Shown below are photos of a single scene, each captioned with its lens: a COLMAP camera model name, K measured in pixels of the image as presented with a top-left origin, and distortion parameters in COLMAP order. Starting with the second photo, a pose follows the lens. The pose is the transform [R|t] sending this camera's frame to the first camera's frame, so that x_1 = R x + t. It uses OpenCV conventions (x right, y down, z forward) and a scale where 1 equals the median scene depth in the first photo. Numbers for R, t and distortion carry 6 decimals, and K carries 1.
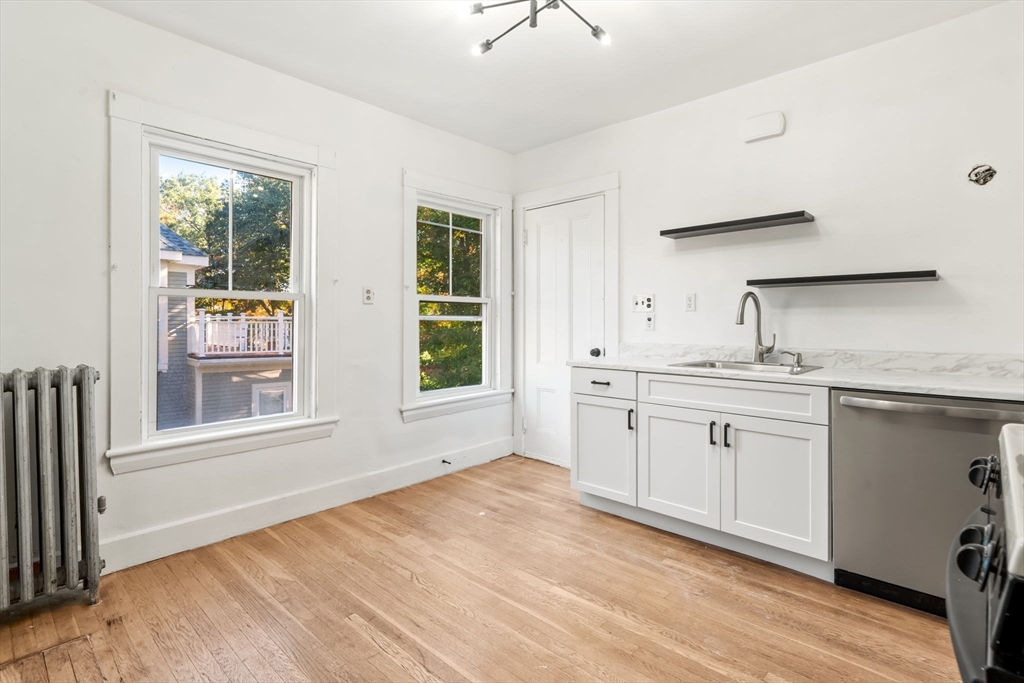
lens RADIAL K [[499.2, 0, 518.4], [0, 499.2, 322.3], [0, 0, 1]] dist [-0.001102, 0.001258]
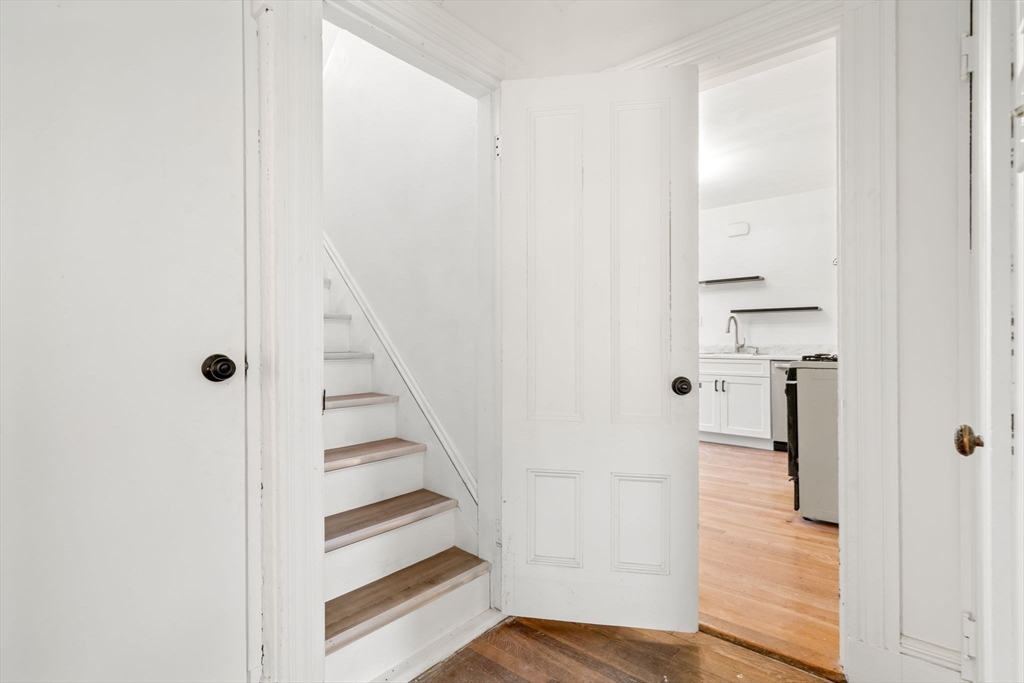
lens RADIAL K [[499.2, 0, 509.8], [0, 499.2, 340.5], [0, 0, 1]] dist [-0.001102, 0.001258]
pose [[0.998950, -0.009642, 0.044793, -0.490050], [0.009564, 0.999952, 0.001971, 0.021500], [-0.044810, -0.001541, 0.998994, -0.904084]]
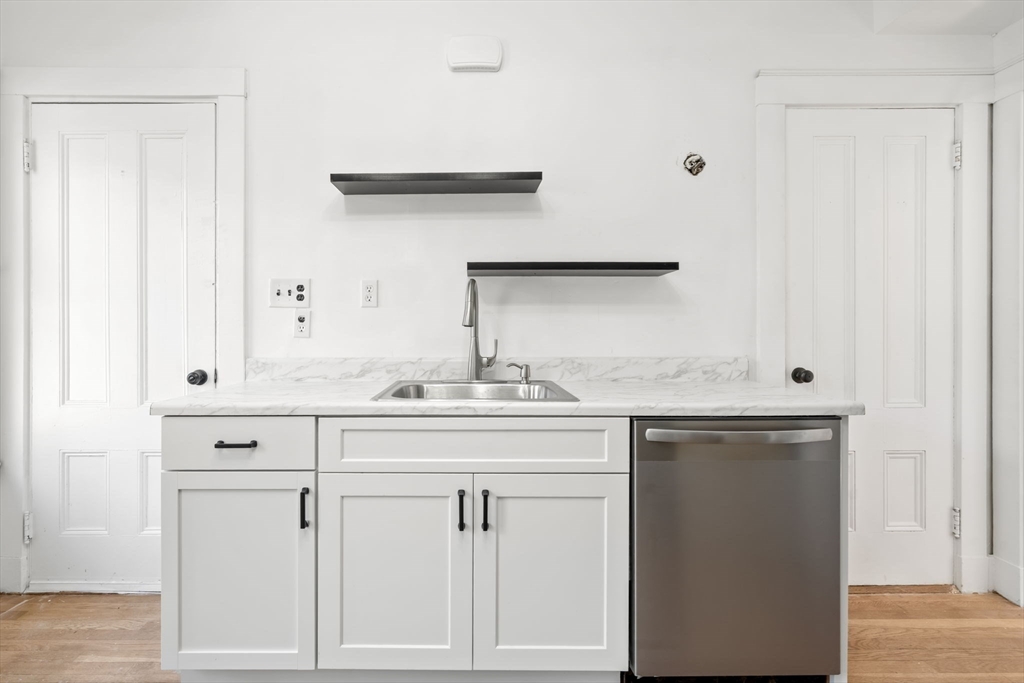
lens RADIAL K [[499.2, 0, 478.5], [0, 499.2, 323.9], [0, 0, 1]] dist [-0.001102, 0.001258]
pose [[0.730187, 0.000343, 0.683247, -0.000127], [0.002822, 0.999990, -0.003518, 0.003039], [-0.683241, 0.004497, 0.730179, 0.494256]]
